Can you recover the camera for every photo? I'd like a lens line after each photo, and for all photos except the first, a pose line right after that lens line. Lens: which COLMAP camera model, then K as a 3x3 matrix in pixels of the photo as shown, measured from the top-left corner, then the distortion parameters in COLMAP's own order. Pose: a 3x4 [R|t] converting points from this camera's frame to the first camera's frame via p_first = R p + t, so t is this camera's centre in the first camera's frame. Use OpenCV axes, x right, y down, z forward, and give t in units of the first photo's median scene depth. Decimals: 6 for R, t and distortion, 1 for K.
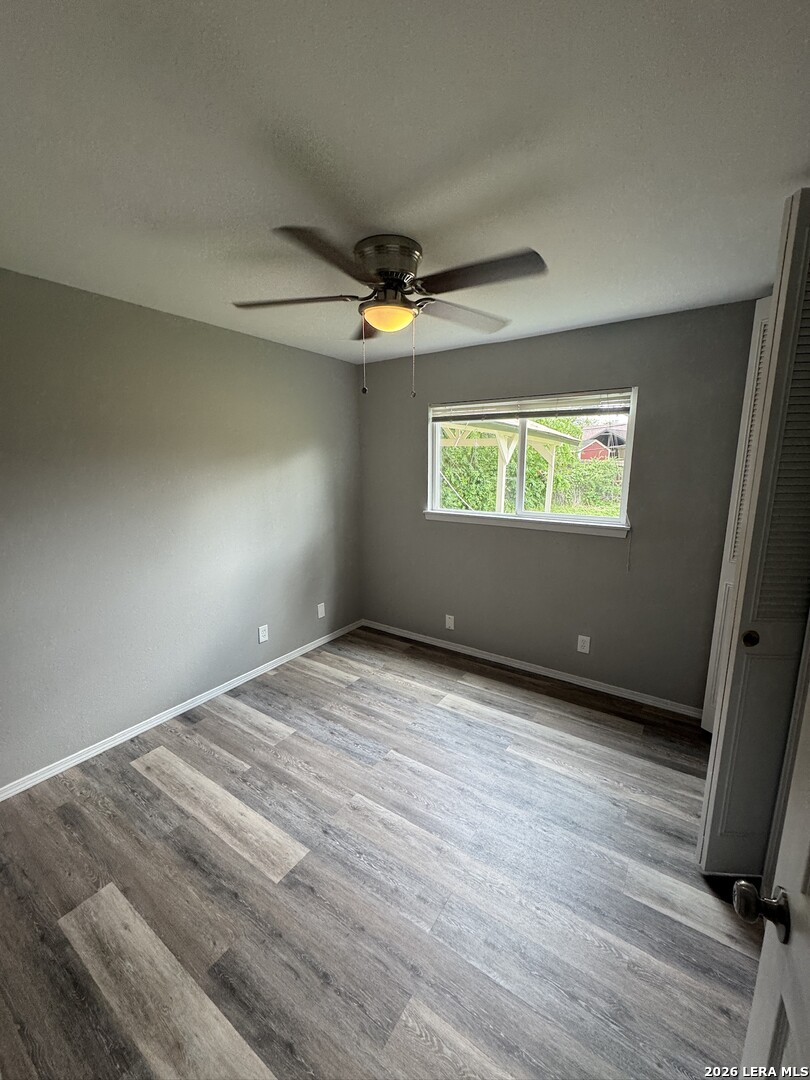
lens RADIAL K [[431.0, 0, 405.4], [0, 431.0, 538.6], [0, 0, 1]] dist [-0.002076, 0.000347]
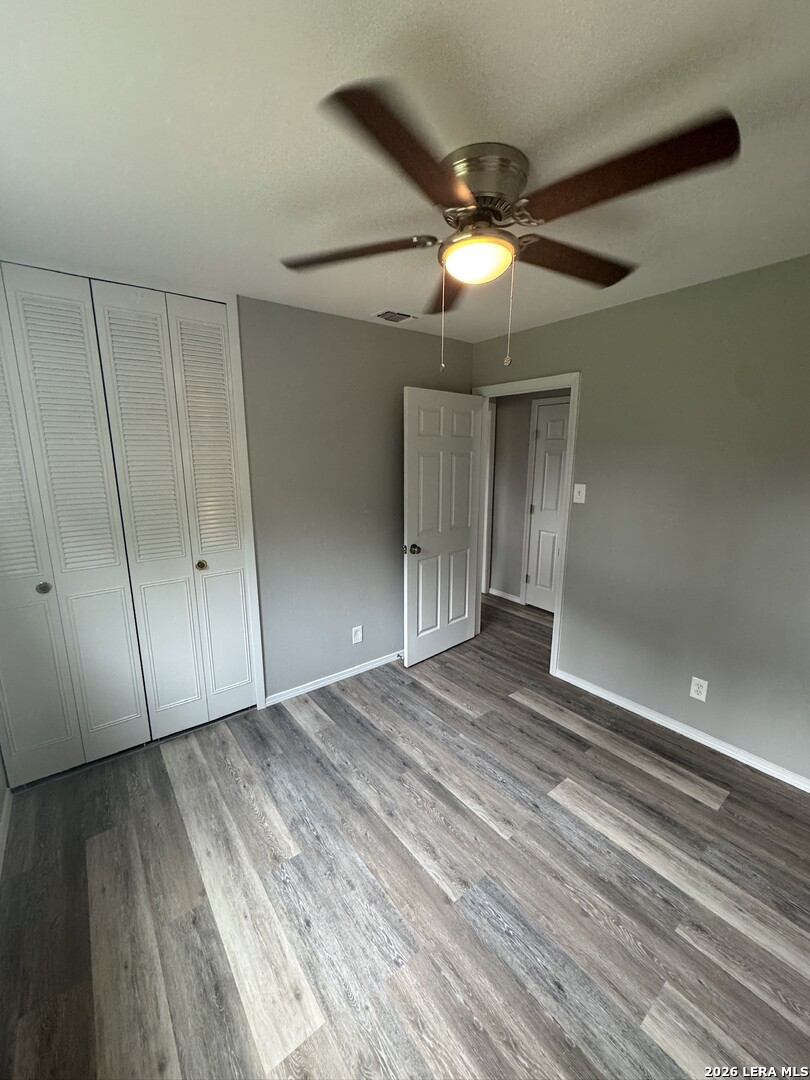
lens RADIAL K [[431.0, 0, 405.4], [0, 431.0, 538.6], [0, 0, 1]] dist [-0.002076, 0.000347]
pose [[-0.949894, -0.055685, 0.307571, -0.157660], [0.063201, 0.929462, 0.363464, -0.309931], [-0.306115, 0.364691, -0.879371, 1.663908]]
